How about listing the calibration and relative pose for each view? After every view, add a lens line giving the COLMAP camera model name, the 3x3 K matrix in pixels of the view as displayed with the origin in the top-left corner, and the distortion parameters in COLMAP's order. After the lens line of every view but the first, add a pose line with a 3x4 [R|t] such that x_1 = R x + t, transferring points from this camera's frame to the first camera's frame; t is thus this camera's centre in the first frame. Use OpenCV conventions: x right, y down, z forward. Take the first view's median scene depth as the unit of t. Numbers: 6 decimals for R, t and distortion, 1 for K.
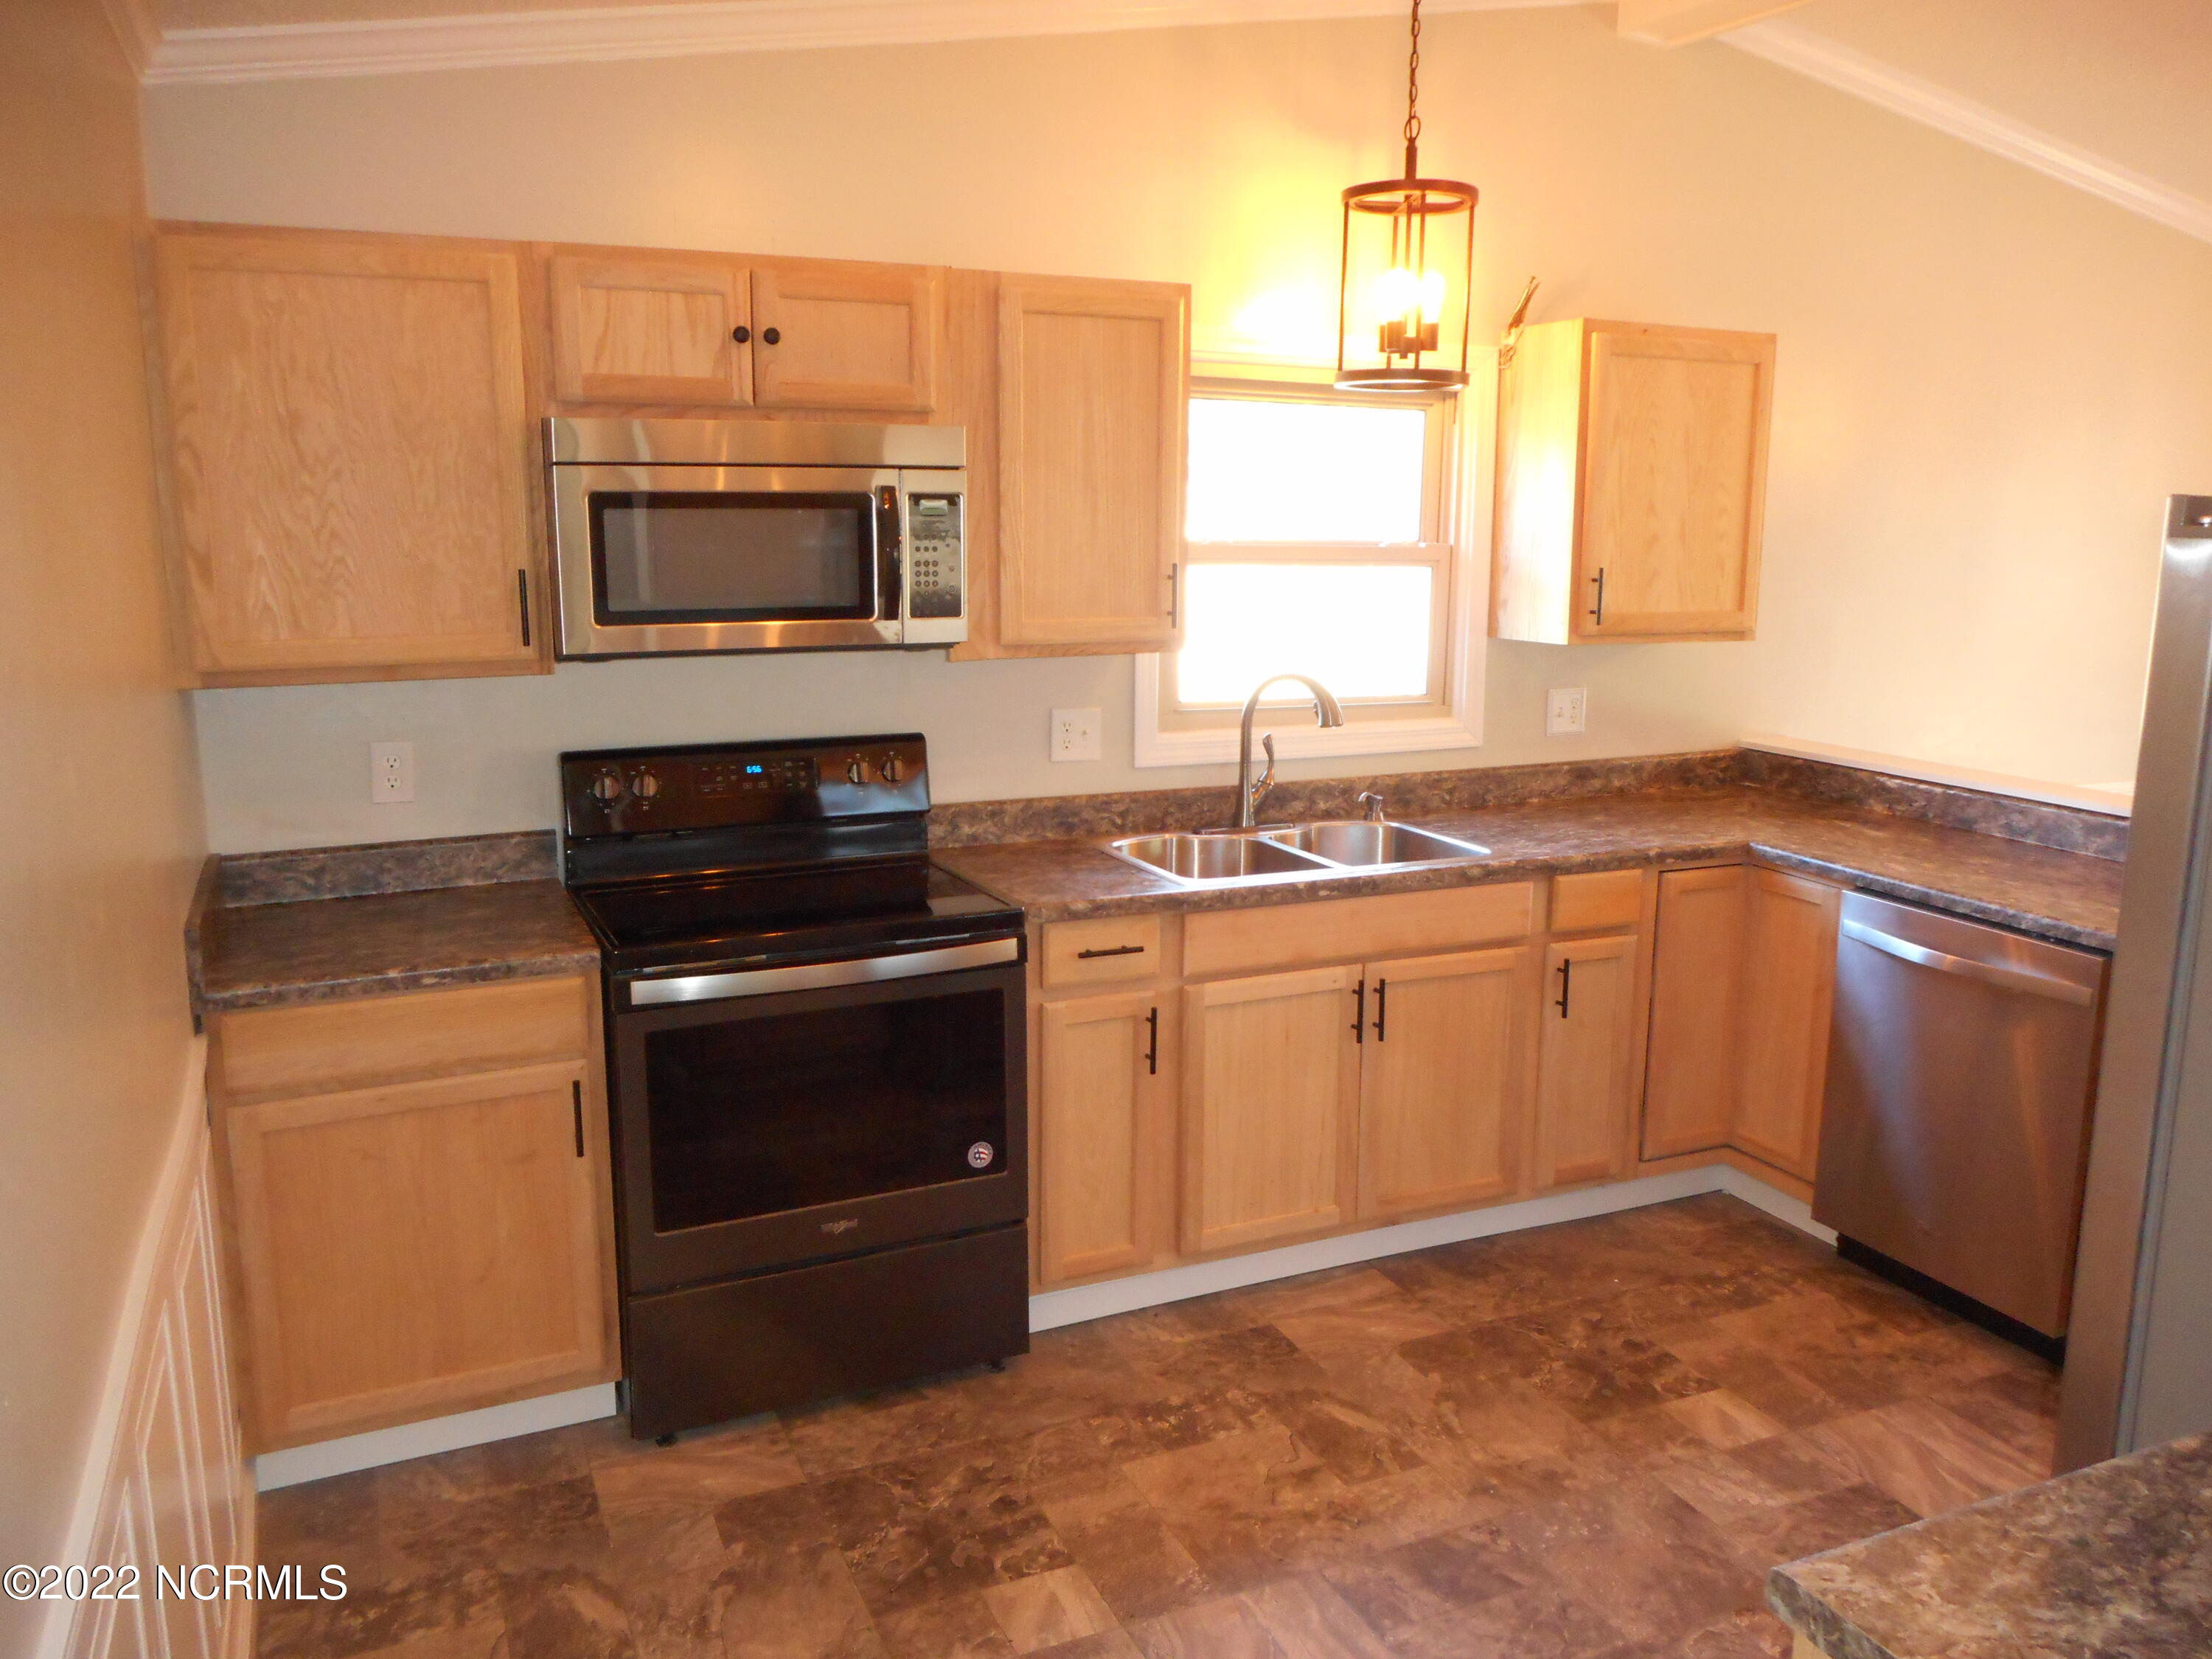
lens RADIAL K [[1672.6, 0, 1115.2], [0, 1672.6, 799.7], [0, 0, 1]] dist [0.014256, -0.009229]
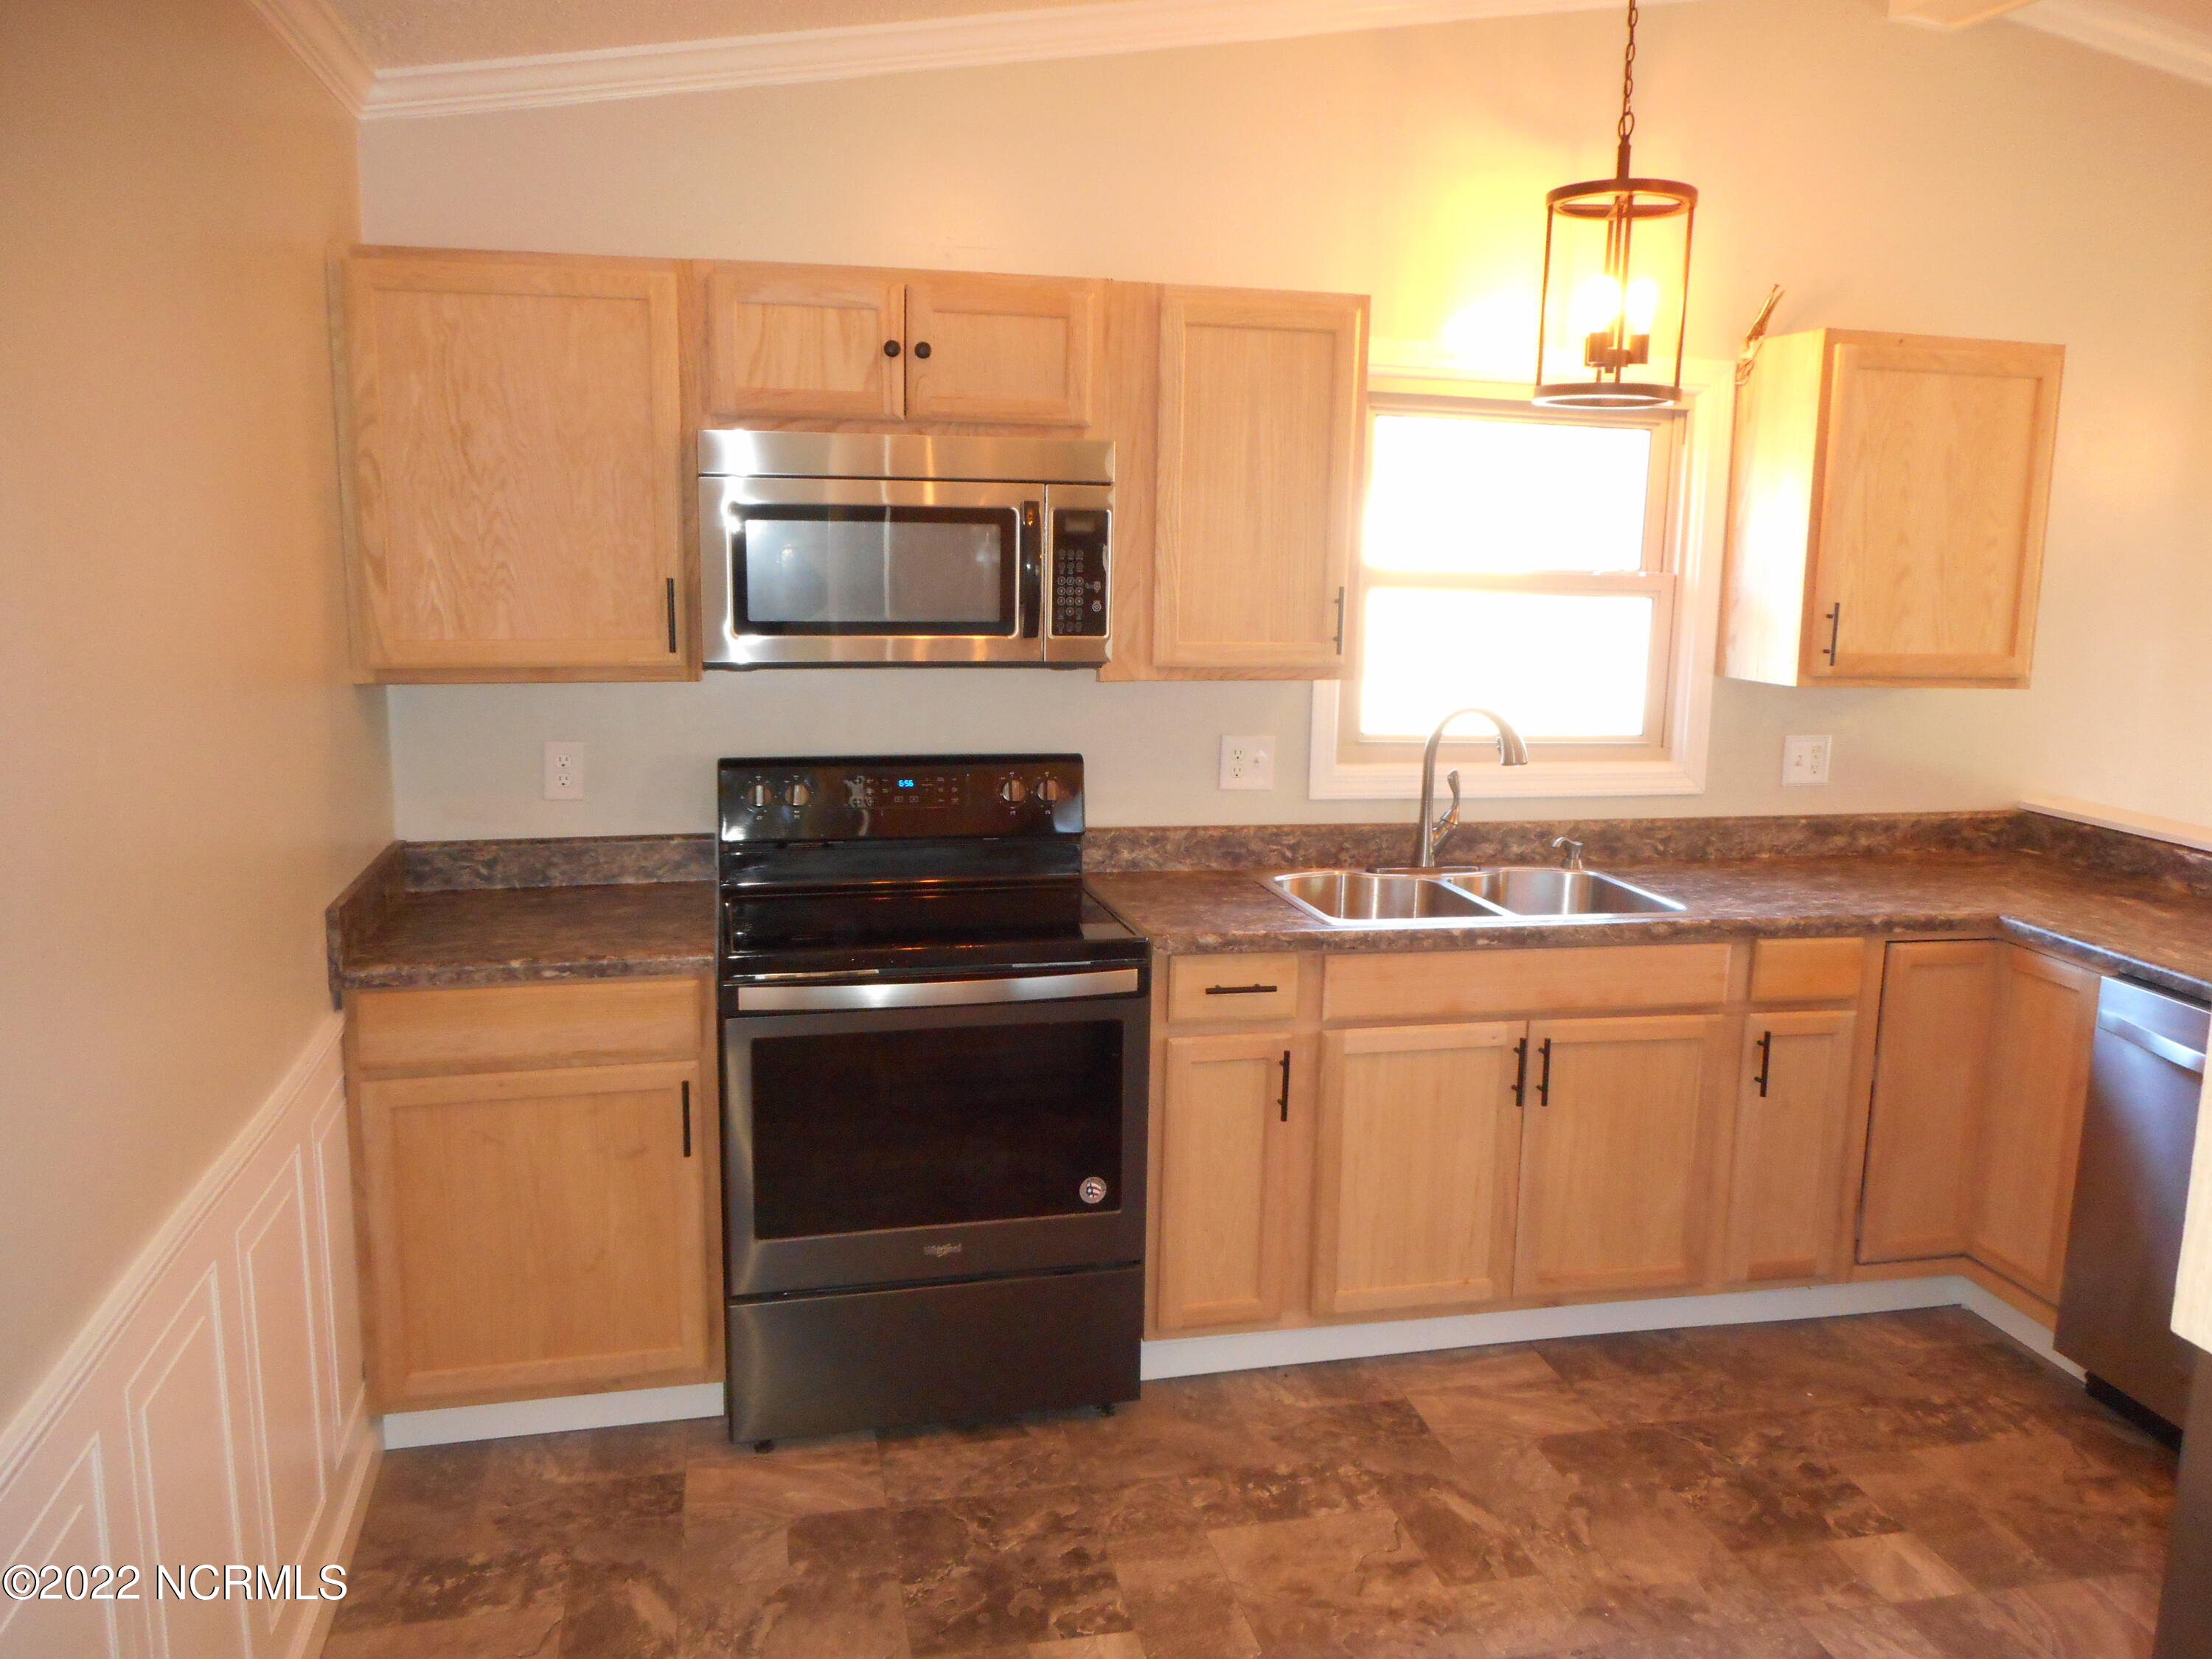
lens RADIAL K [[1672.6, 0, 1115.2], [0, 1672.6, 799.7], [0, 0, 1]] dist [0.014256, -0.009229]
pose [[0.979953, 0.045252, -0.194023, 0.102992], [-0.048515, 0.998749, -0.012094, -0.002408], [0.193233, 0.021265, 0.980922, 0.043444]]
